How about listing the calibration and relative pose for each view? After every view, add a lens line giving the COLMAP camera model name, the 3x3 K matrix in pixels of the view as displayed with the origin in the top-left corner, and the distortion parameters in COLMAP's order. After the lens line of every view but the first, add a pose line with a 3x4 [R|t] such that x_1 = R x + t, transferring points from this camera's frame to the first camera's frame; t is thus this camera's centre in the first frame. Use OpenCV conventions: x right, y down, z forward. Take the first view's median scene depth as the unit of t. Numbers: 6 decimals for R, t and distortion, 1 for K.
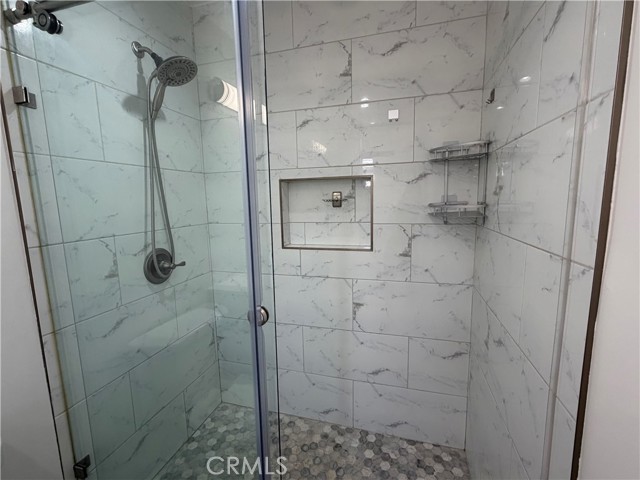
lens RADIAL K [[294.9, 0, 320.0], [0, 294.9, 240.6], [0, 0, 1]] dist [0.002110, -0.000566]
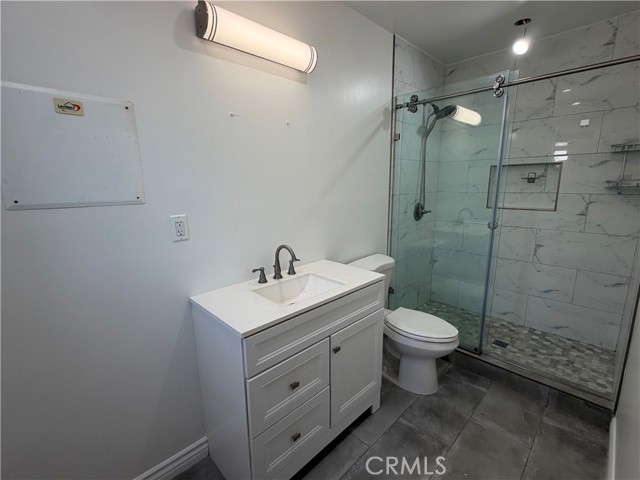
lens RADIAL K [[294.9, 0, 320.2], [0, 294.9, 240.0], [0, 0, 1]] dist [0.002110, -0.000566]
pose [[0.871381, 0.105427, -0.479146, -0.142703], [-0.072574, 0.993593, 0.086636, 0.142018], [0.485209, -0.040720, 0.873449, -0.975821]]
